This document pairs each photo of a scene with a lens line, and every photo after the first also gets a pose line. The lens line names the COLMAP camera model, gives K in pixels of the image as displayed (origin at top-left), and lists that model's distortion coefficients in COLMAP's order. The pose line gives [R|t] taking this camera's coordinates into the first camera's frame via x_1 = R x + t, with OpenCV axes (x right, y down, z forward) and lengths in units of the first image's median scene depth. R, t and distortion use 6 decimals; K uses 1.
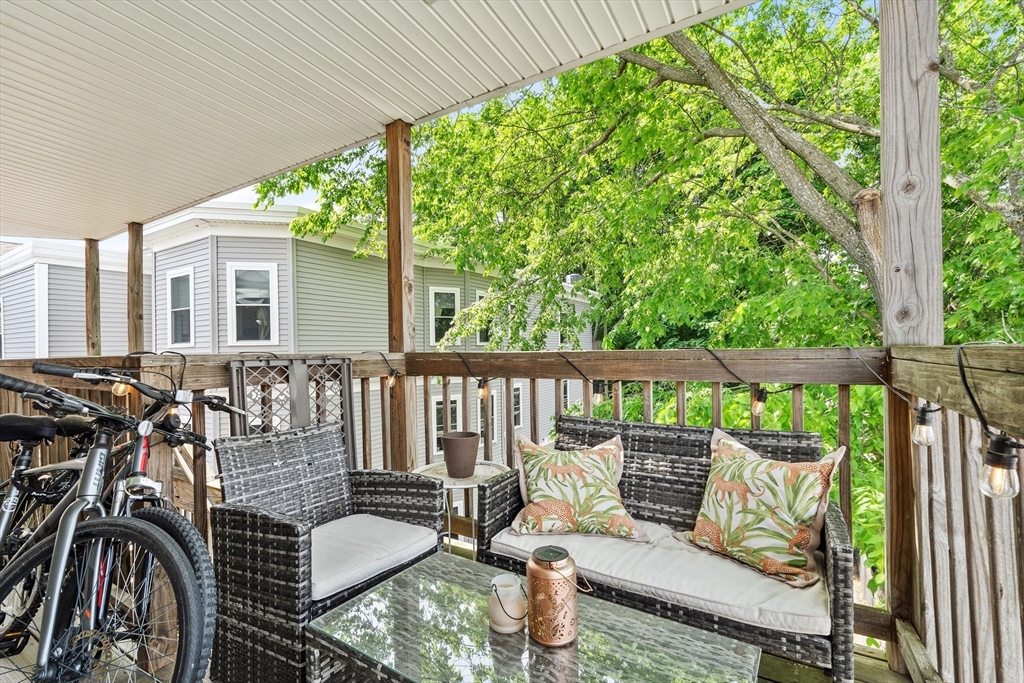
lens RADIAL K [[456.2, 0, 508.6], [0, 456.2, 342.0], [0, 0, 1]] dist [-0.004000, -0.000741]
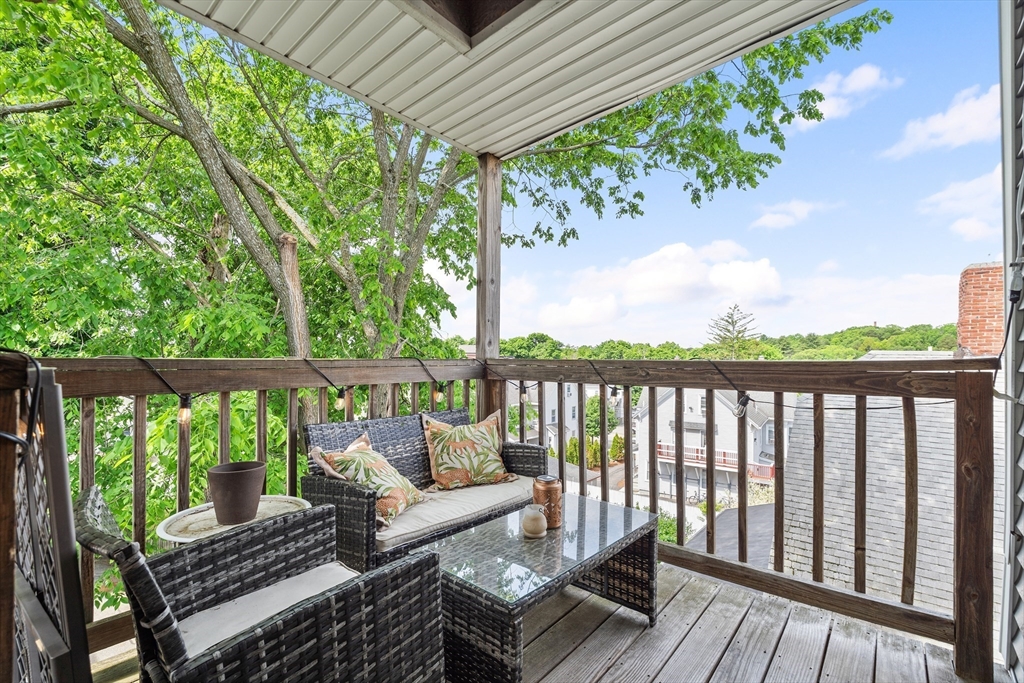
lens RADIAL K [[456.2, 0, 508.6], [0, 456.2, 342.0], [0, 0, 1]] dist [-0.004000, -0.000741]
pose [[0.151908, 0.047632, 0.987246, -1.048279], [-0.025425, 0.998696, -0.044272, 0.021282], [-0.988068, -0.018376, 0.152921, 0.569511]]
